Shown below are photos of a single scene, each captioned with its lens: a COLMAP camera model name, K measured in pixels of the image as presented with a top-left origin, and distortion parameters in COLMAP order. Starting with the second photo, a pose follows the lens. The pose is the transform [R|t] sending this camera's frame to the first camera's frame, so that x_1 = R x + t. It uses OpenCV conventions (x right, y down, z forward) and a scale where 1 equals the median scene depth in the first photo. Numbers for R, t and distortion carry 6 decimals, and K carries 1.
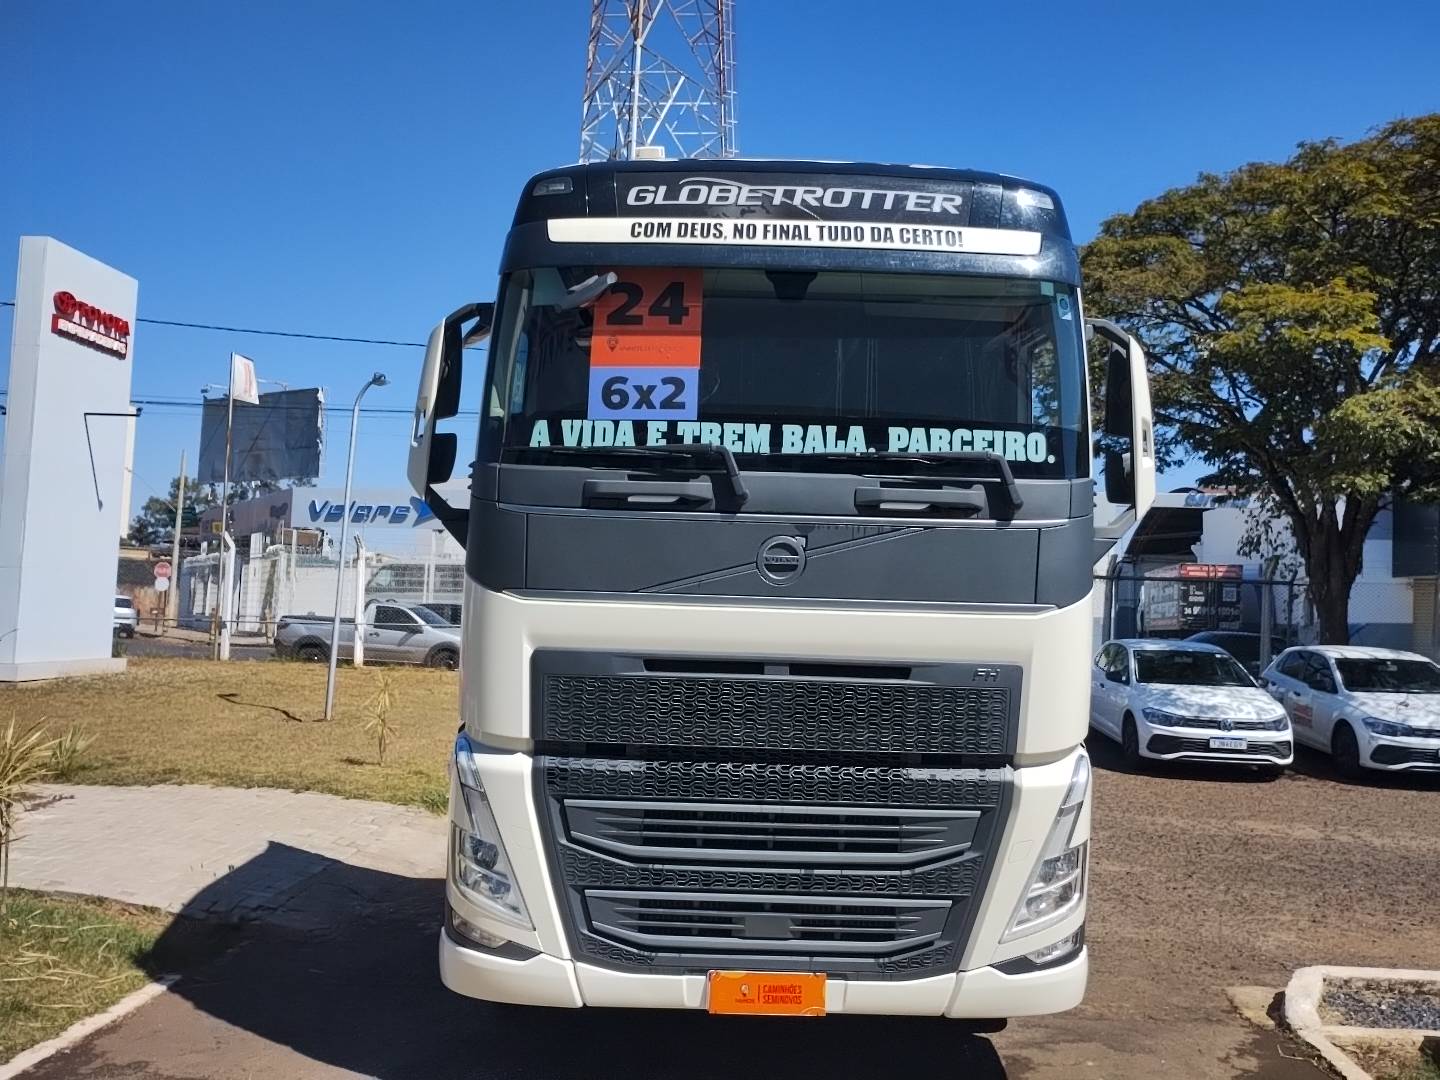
lens RADIAL K [[1157.3, 0, 812.5], [0, 1157.3, 547.1], [0, 0, 1]] dist [0.038075, -0.003784]
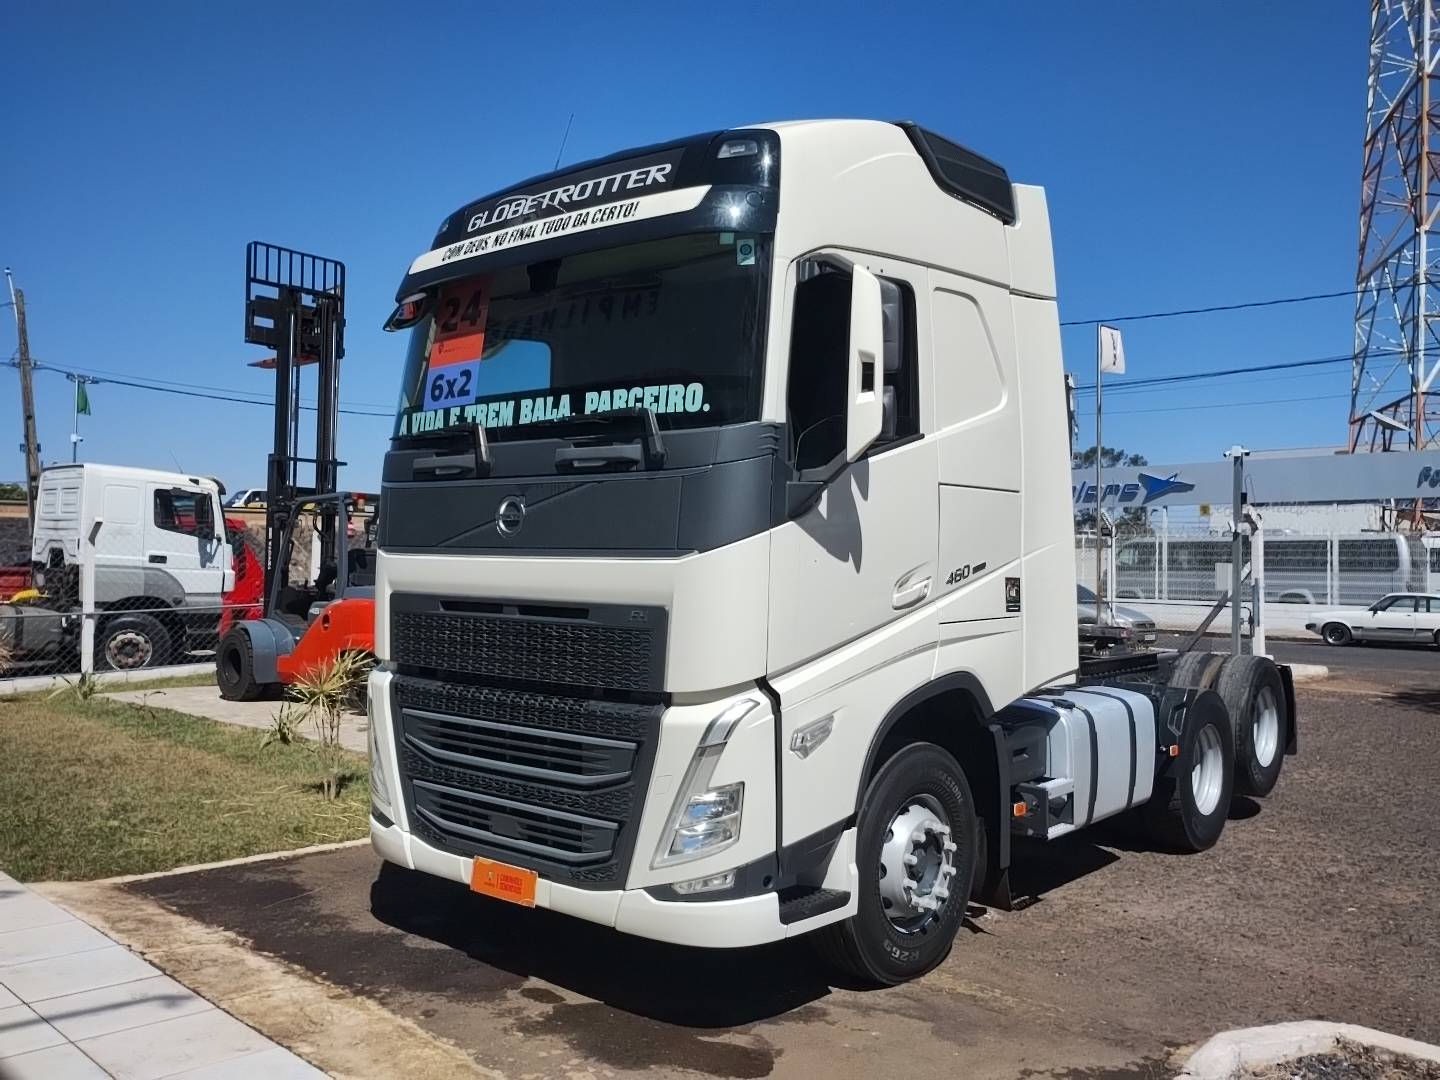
lens RADIAL K [[1165.9, 0, 720.0], [0, 1165.9, 540.0], [0, 0, 1]] dist [0.020860, -0.000438]
pose [[0.771830, -0.023511, -0.635394, 0.870561], [0.031358, 0.999508, 0.001108, 0.039883], [0.635055, -0.020780, 0.772187, 0.218778]]
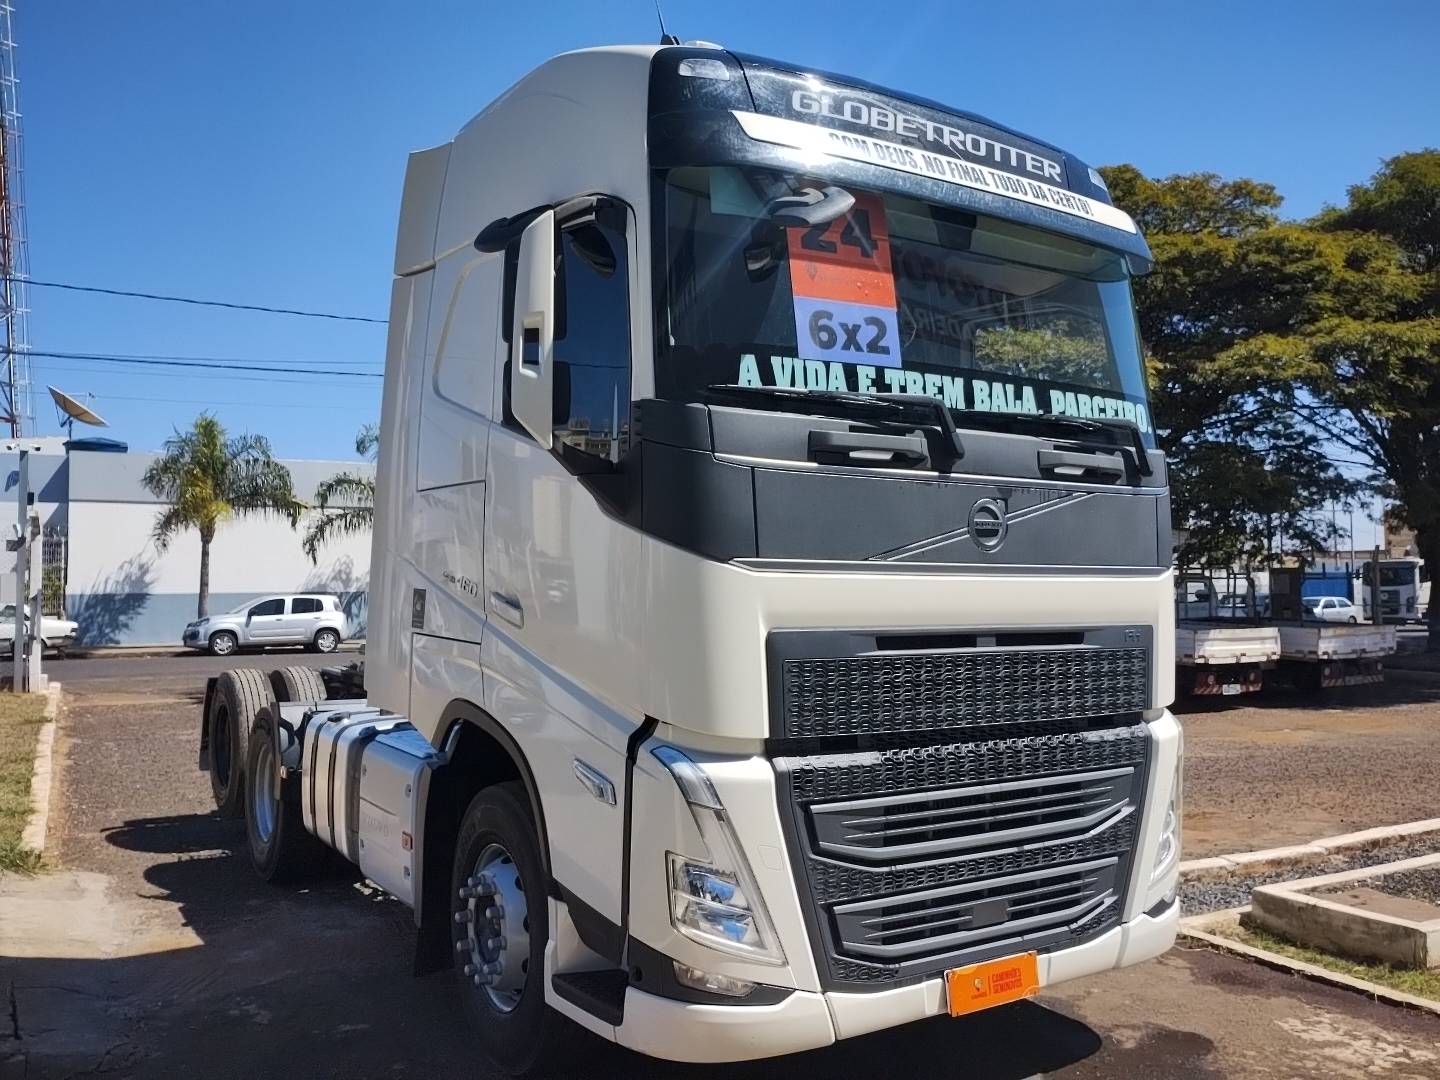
lens RADIAL K [[1165.9, 0, 720.0], [0, 1165.9, 540.0], [0, 0, 1]] dist [0.020860, -0.000438]
pose [[0.844548, -0.004571, 0.535460, -0.704747], [-0.004766, 0.999860, 0.016051, 0.009719], [-0.535458, -0.016108, 0.844408, 0.310495]]
